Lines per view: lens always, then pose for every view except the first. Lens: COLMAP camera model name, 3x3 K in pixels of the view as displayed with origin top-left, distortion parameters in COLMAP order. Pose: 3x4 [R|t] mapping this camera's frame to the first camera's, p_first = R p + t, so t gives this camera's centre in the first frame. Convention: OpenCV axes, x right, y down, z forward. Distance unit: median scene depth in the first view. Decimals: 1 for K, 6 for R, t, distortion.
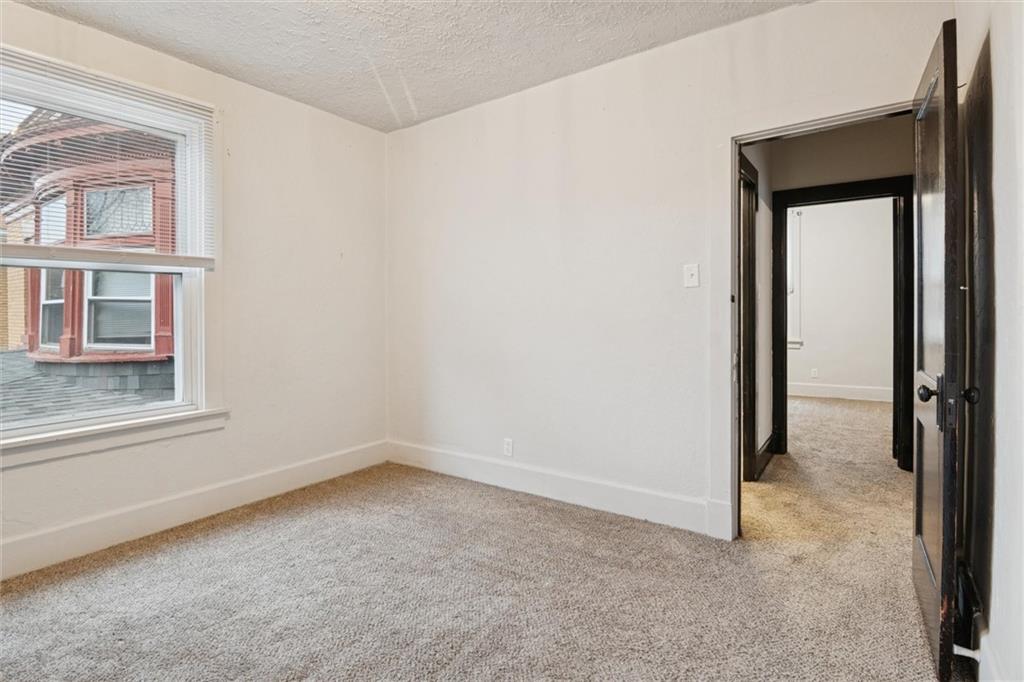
lens RADIAL K [[504.1, 0, 513.1], [0, 504.1, 310.2], [0, 0, 1]] dist [0.015935, -0.021725]
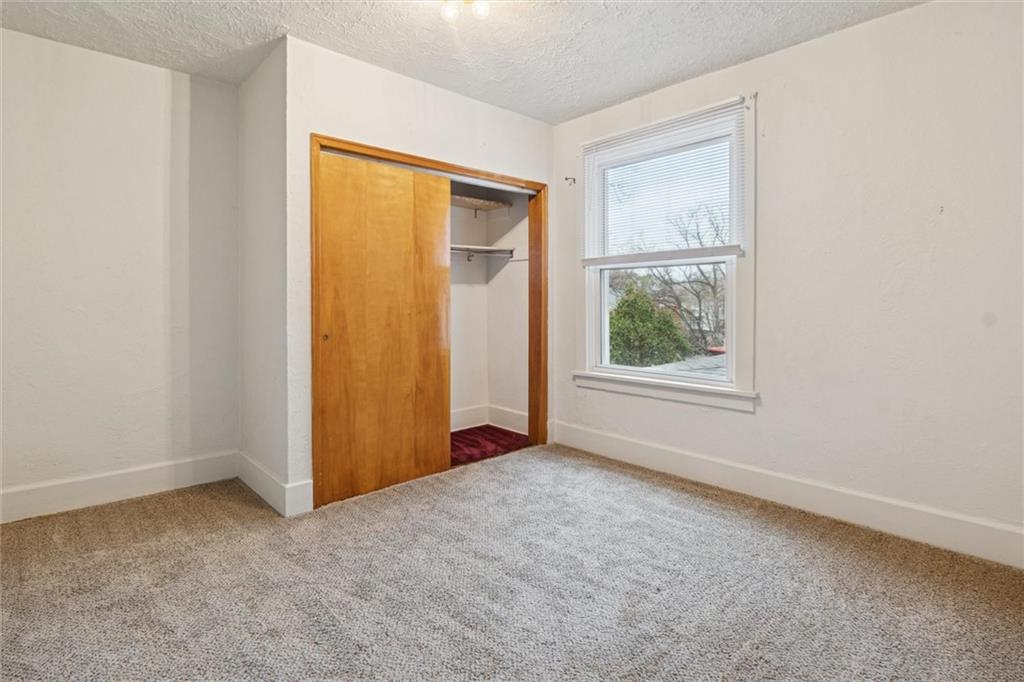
lens RADIAL K [[503.7, 0, 512.9], [0, 503.7, 300.8], [0, 0, 1]] dist [-0.002271, -0.000432]
pose [[-0.201992, 0.005481, -0.979372, 0.553160], [0.006039, 0.999972, 0.004350, 0.004869], [0.979369, -0.005036, -0.202019, 0.820753]]
